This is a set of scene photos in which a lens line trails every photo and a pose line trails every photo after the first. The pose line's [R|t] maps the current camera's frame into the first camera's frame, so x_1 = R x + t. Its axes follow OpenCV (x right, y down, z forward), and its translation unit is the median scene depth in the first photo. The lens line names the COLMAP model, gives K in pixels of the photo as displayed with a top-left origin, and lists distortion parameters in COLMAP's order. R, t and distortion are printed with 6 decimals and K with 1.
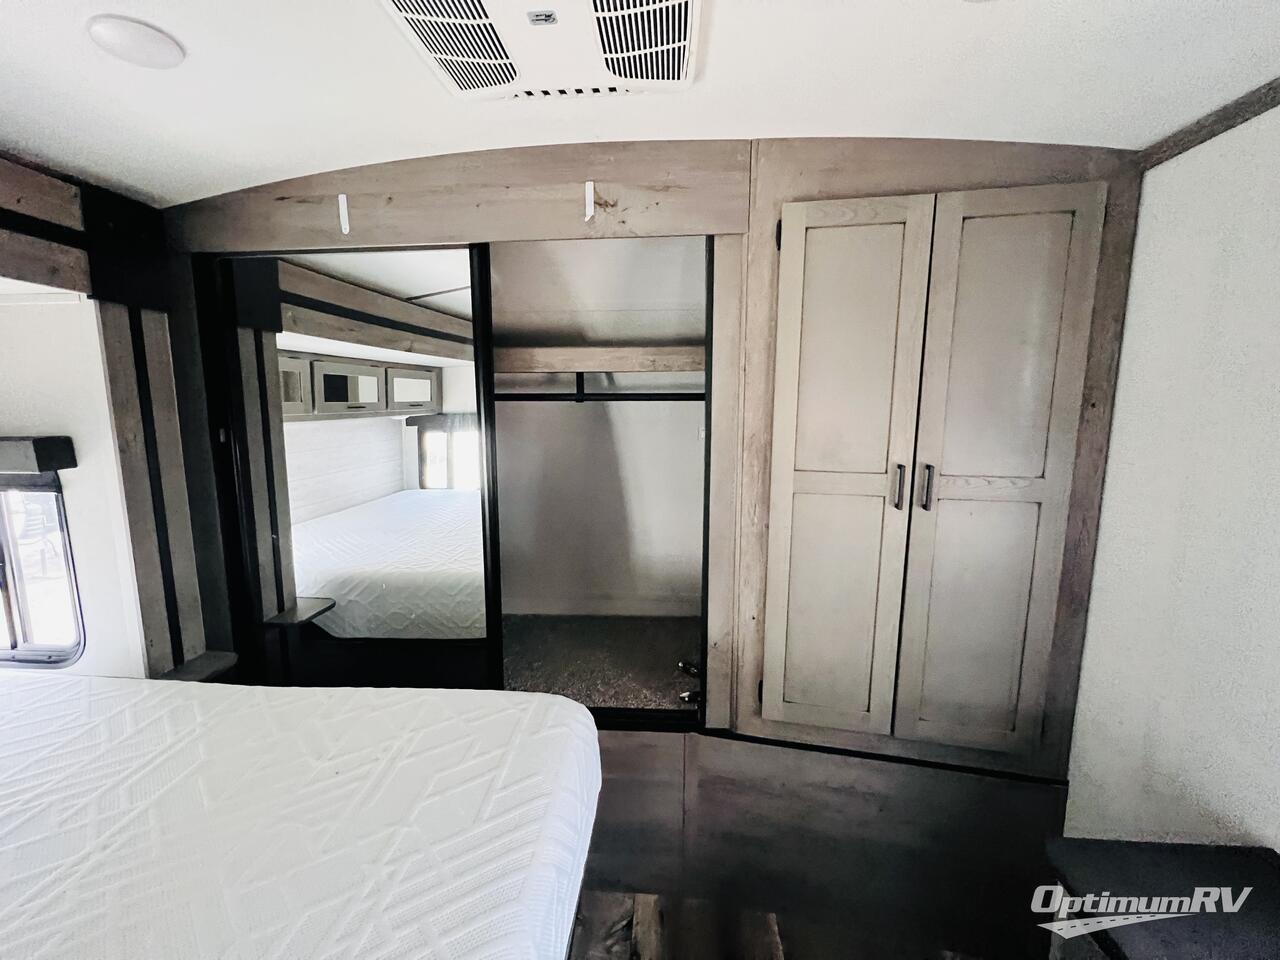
lens RADIAL K [[516.9, 0, 633.7], [0, 516.9, 479.5], [0, 0, 1]] dist [-0.000312, -0.000117]
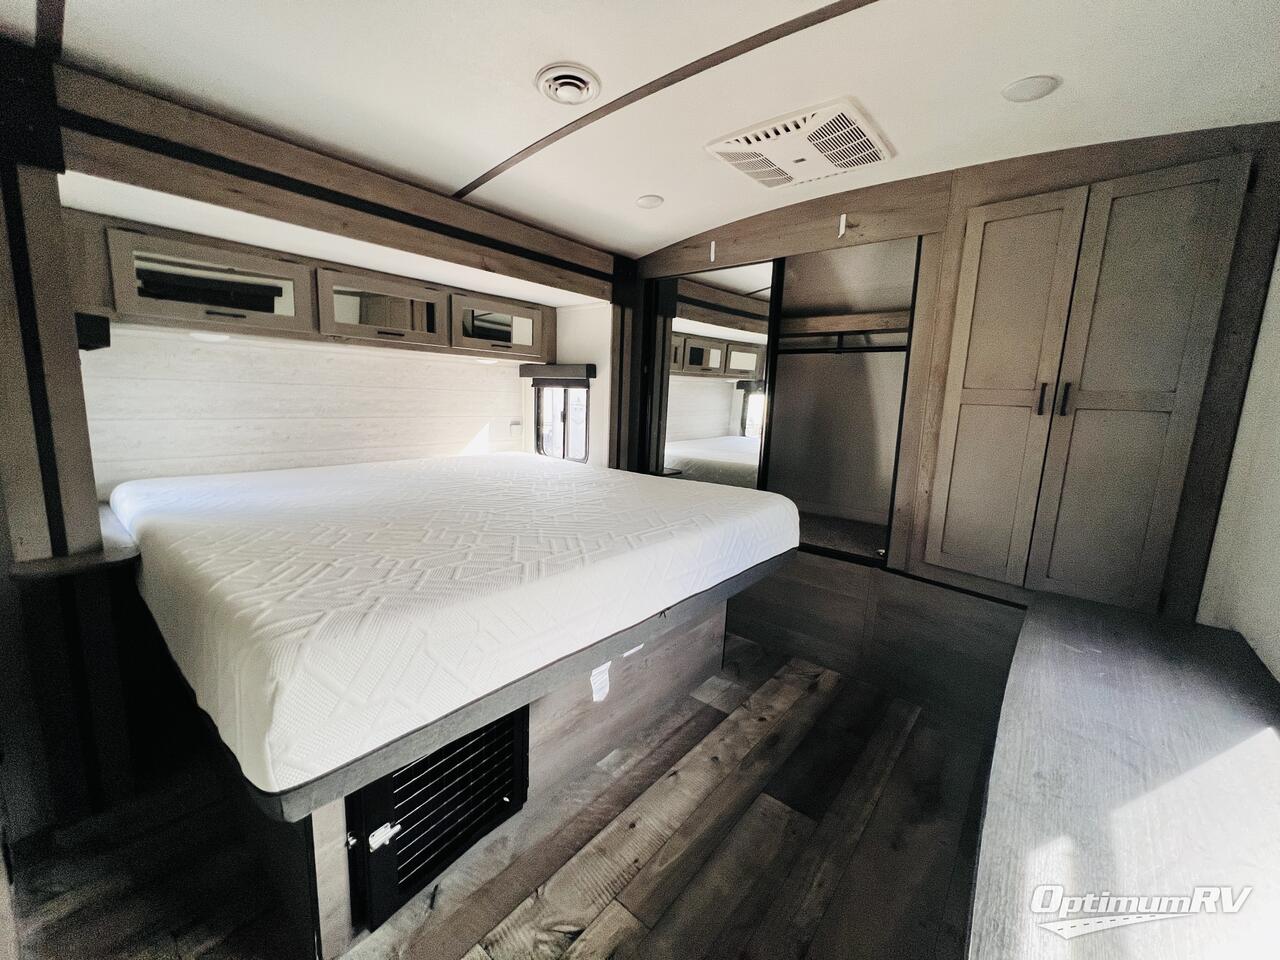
lens RADIAL K [[513.1, 0, 635.7], [0, 513.1, 482.6], [0, 0, 1]] dist [-0.002027, 0.000307]
pose [[0.810551, 0.127250, -0.571677, 0.402455], [-0.119737, 0.991499, 0.050929, 0.275324], [0.573297, 0.027170, 0.818897, -0.696325]]
